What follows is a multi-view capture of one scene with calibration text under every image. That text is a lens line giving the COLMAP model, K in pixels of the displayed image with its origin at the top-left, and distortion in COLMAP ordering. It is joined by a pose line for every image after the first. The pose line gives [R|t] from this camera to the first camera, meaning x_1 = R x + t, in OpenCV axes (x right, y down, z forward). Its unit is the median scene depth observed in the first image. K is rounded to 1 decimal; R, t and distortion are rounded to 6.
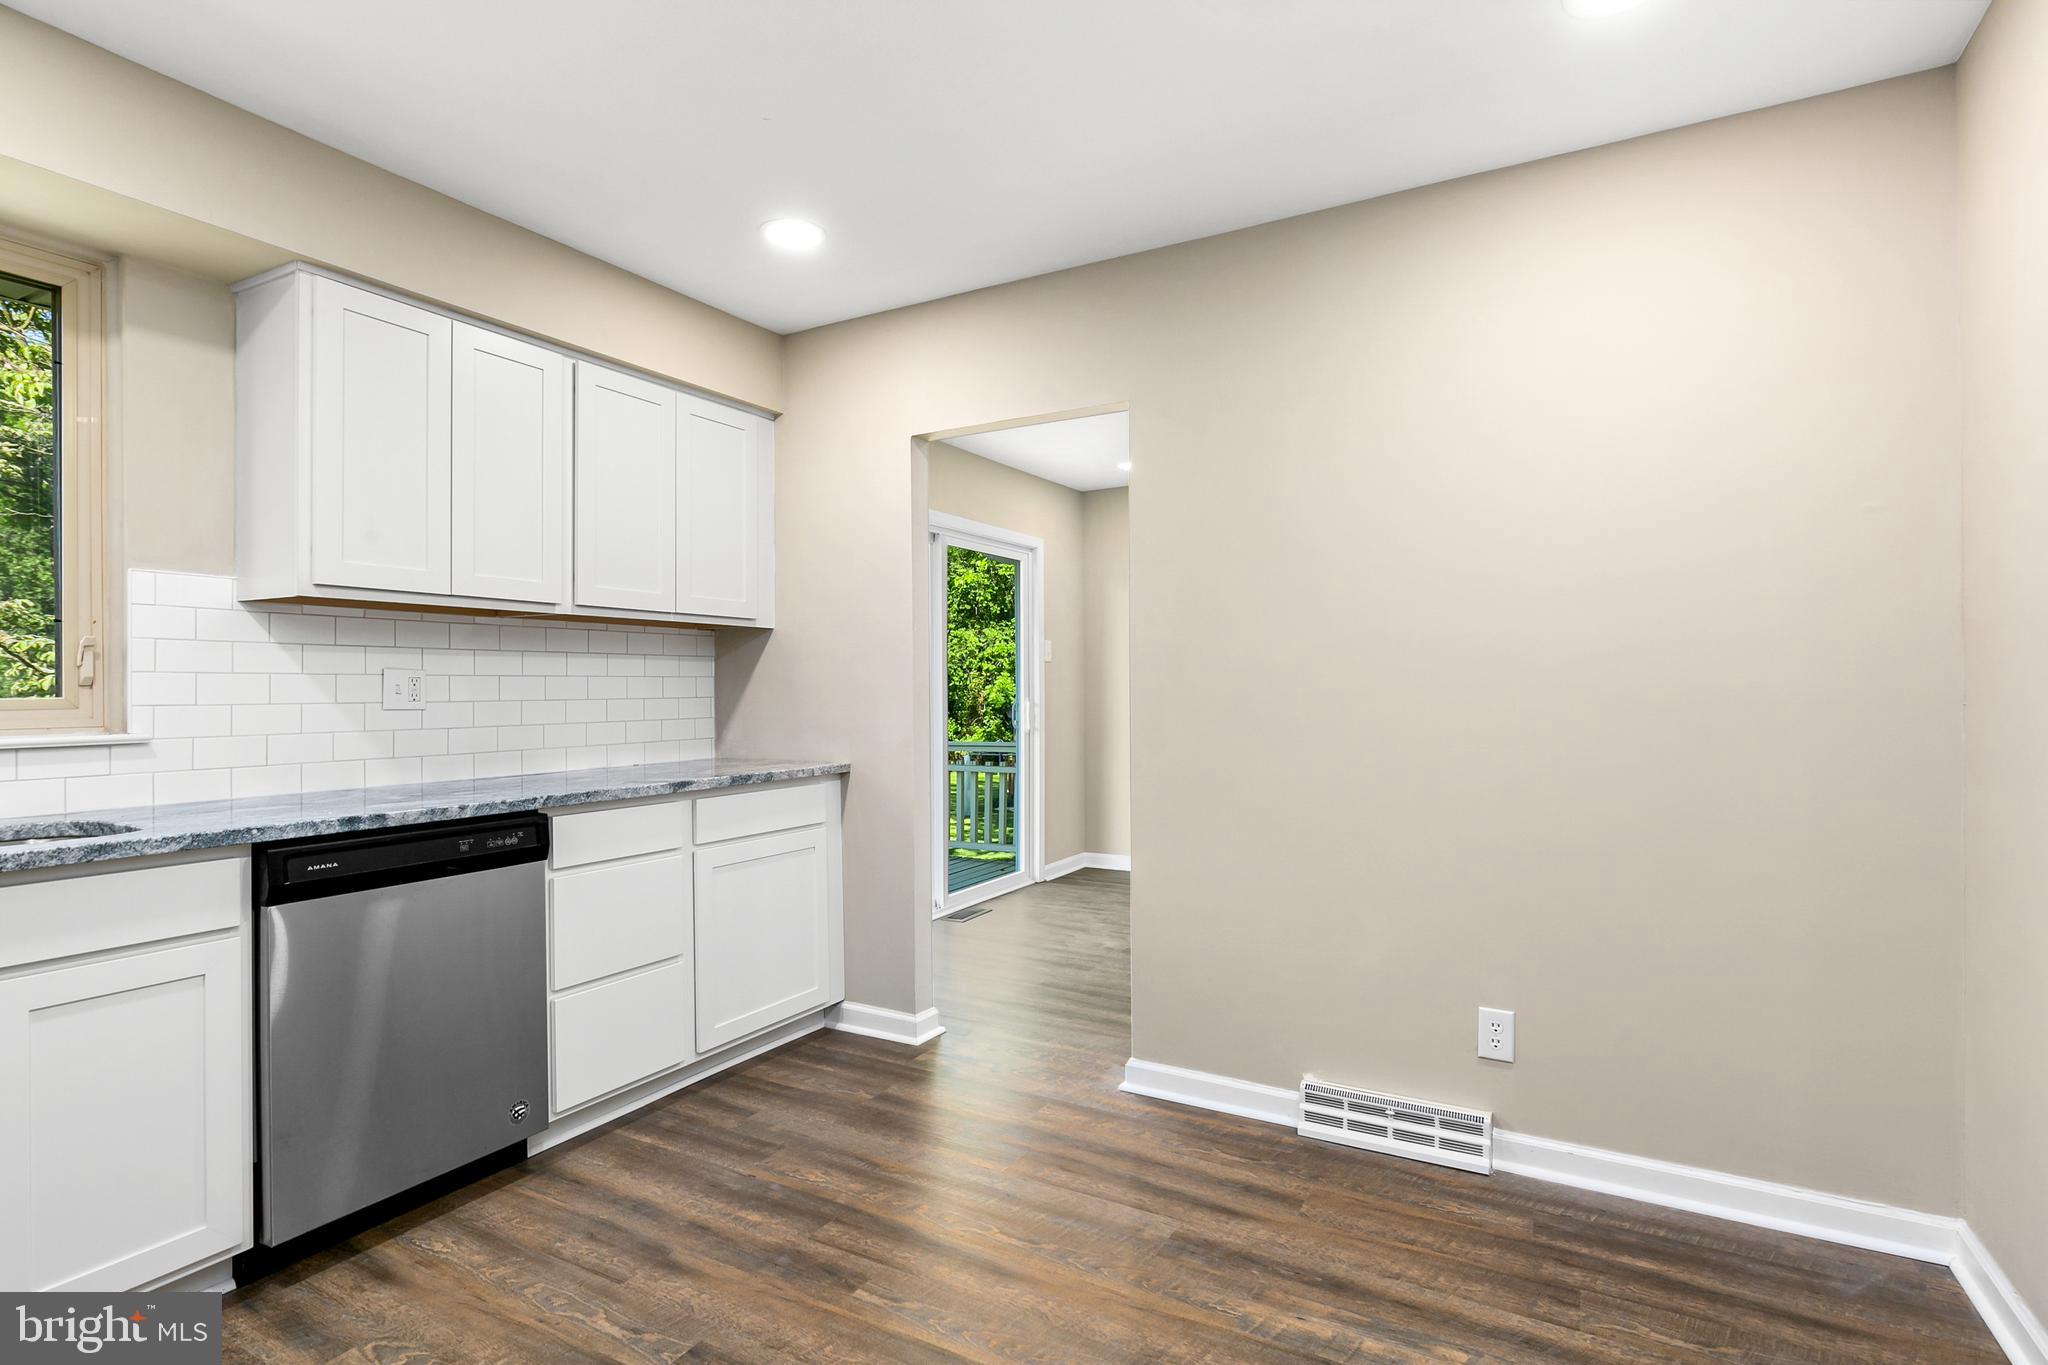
lens RADIAL K [[1001.5, 0, 1028.0], [0, 1001.5, 682.5], [0, 0, 1]] dist [0.000171, 0.000664]
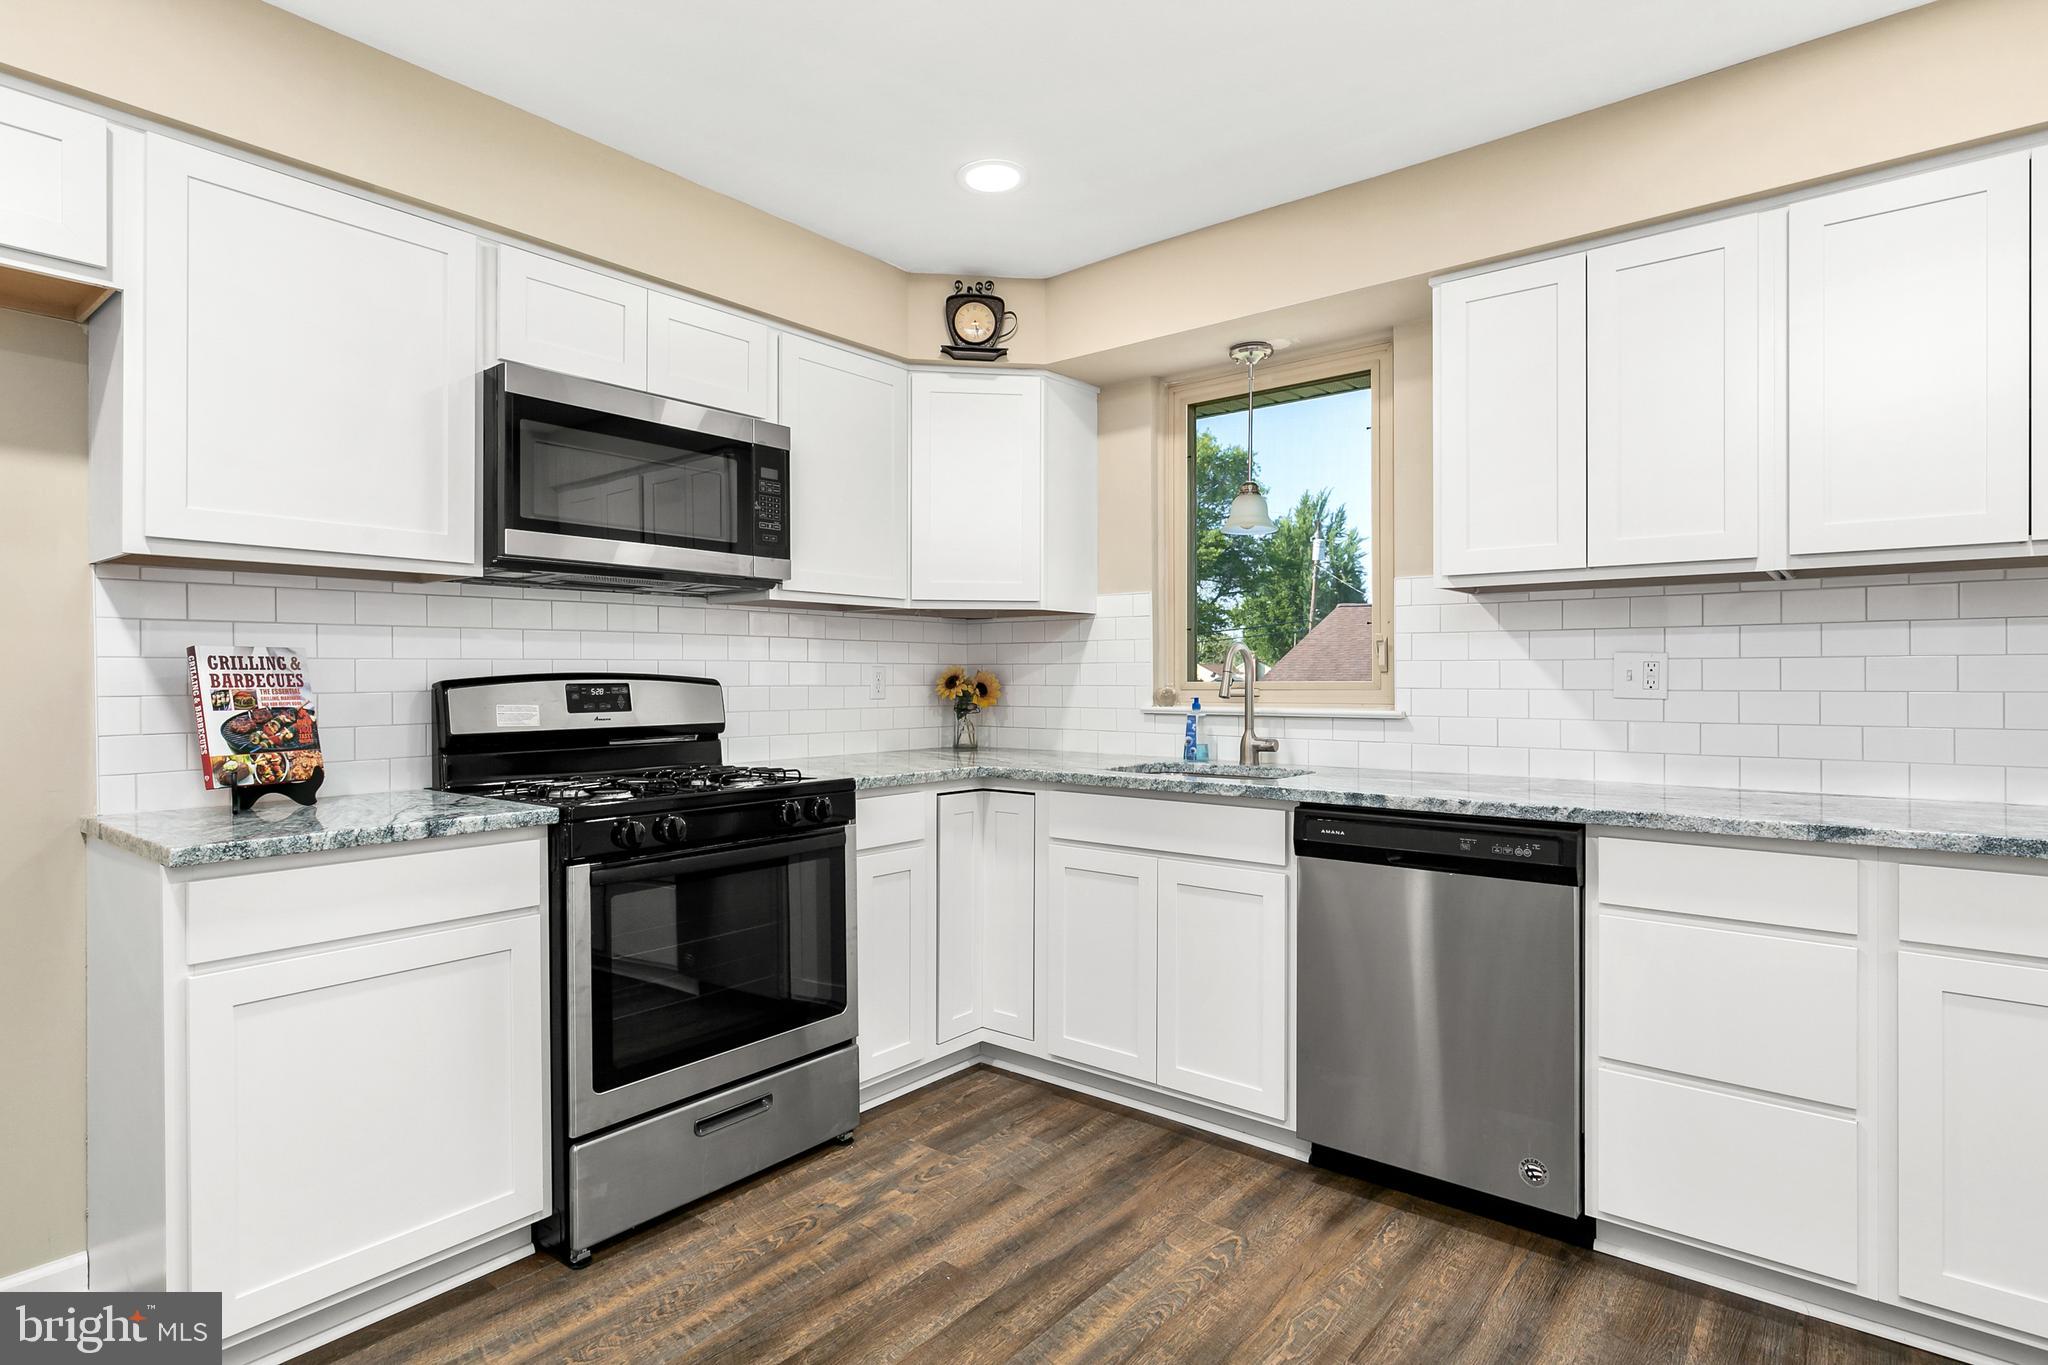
lens RADIAL K [[1056.1, 0, 1026.8], [0, 1056.1, 675.3], [0, 0, 1]] dist [0.004448, 0.000103]
pose [[-0.168398, 0.003591, -0.985713, 0.449726], [0.007607, 0.999968, 0.002343, 0.000628], [0.985690, -0.007104, -0.168419, 0.729339]]
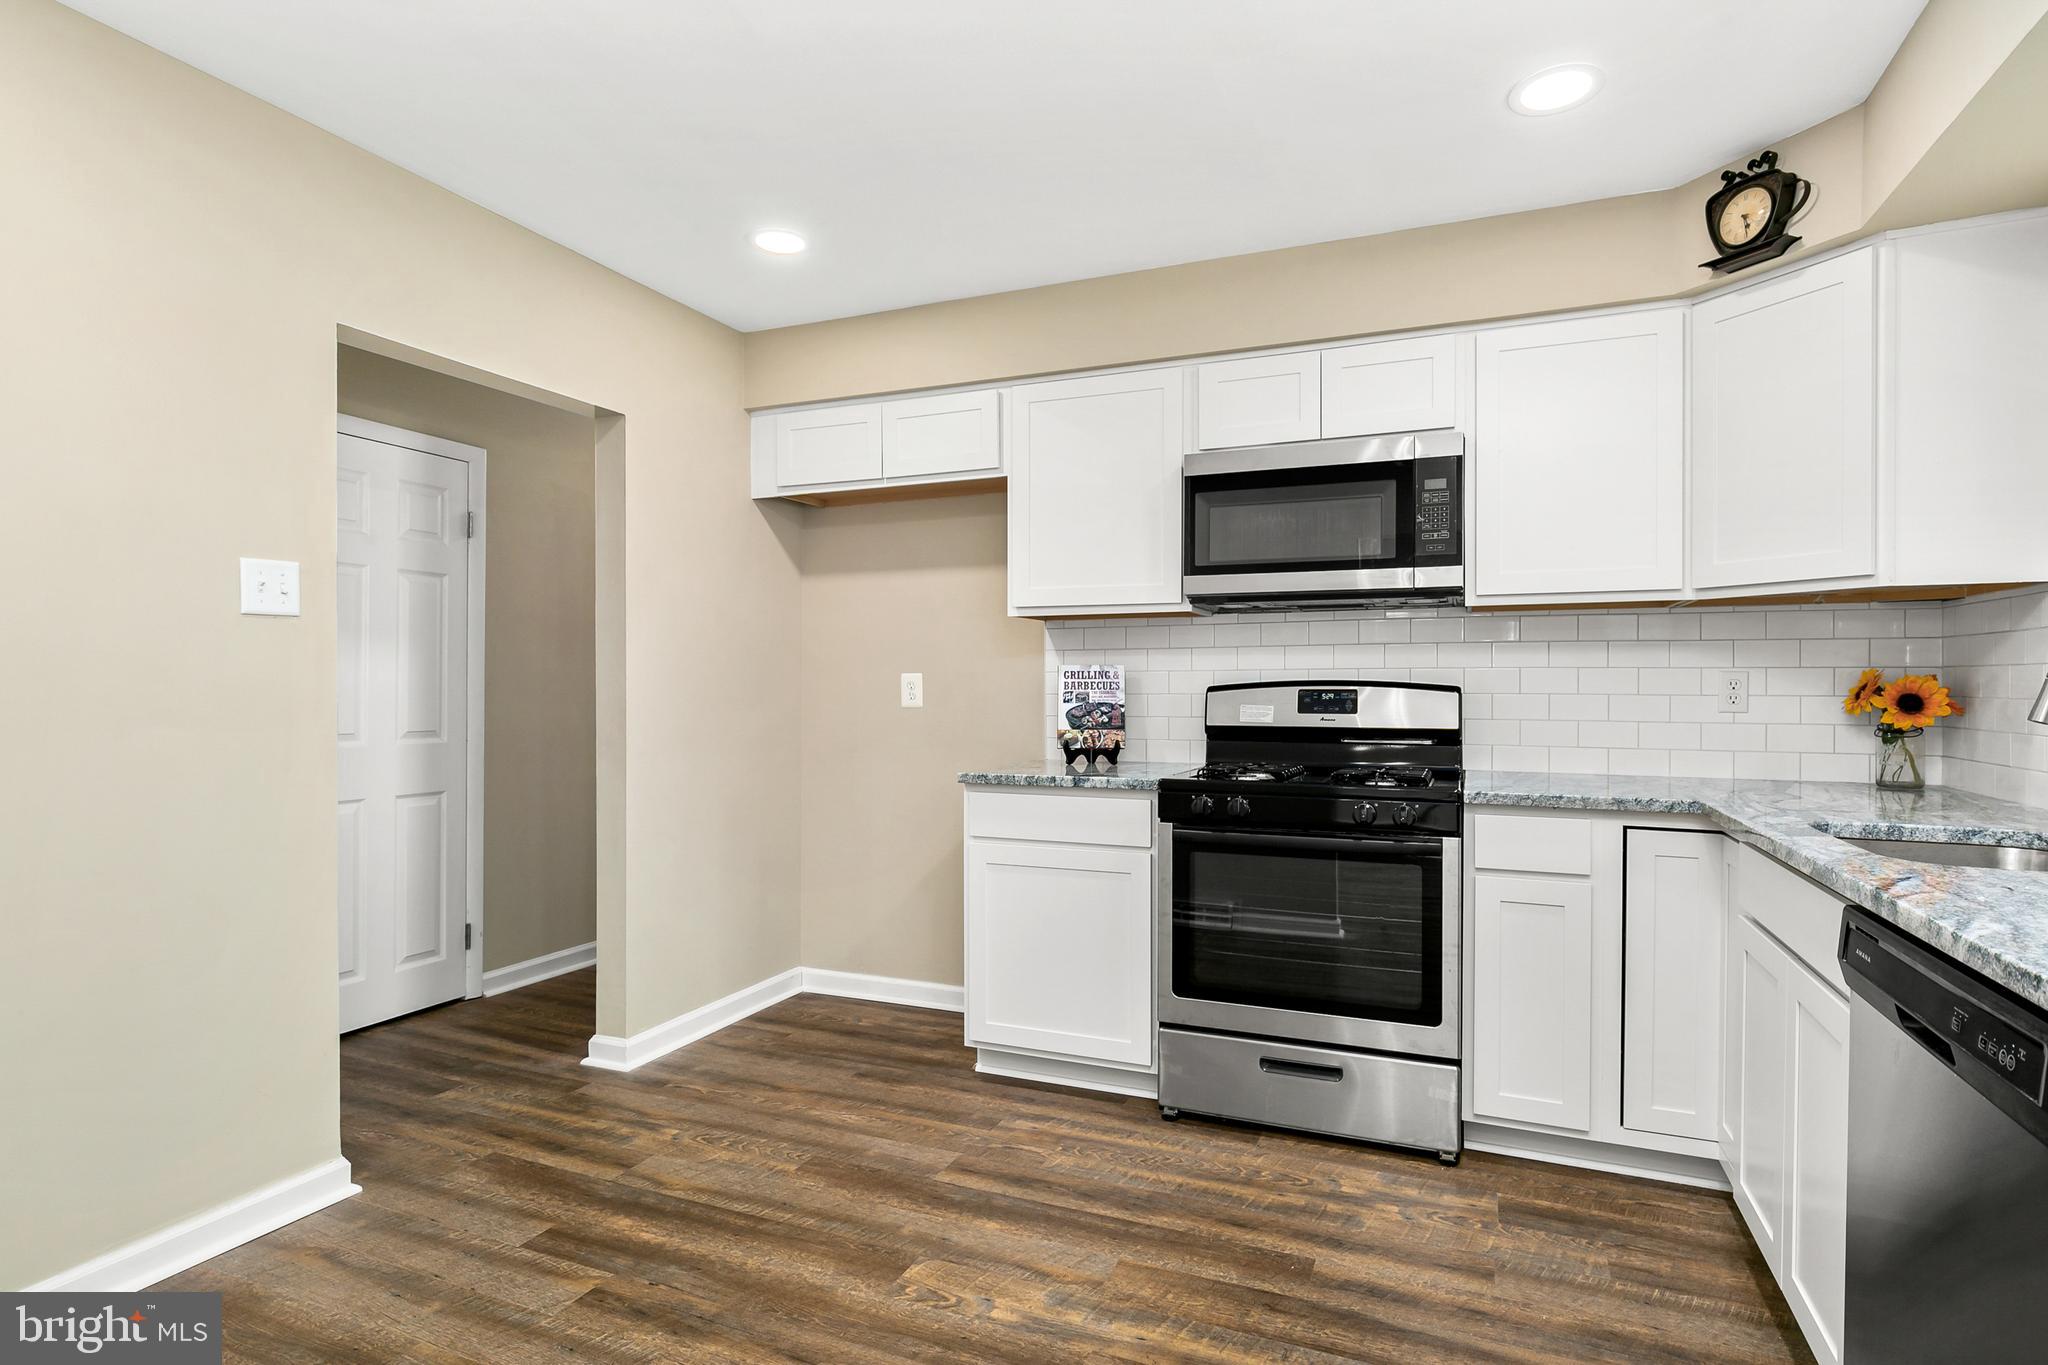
lens RADIAL K [[1050.5, 0, 1030.7], [0, 1050.5, 683.9], [0, 0, 1]] dist [0.002583, 0.000185]
pose [[-0.993597, 0.004075, -0.112909, -0.071864], [0.004528, 0.999983, -0.003755, 0.004861], [0.112891, -0.004243, -0.993598, 1.375136]]
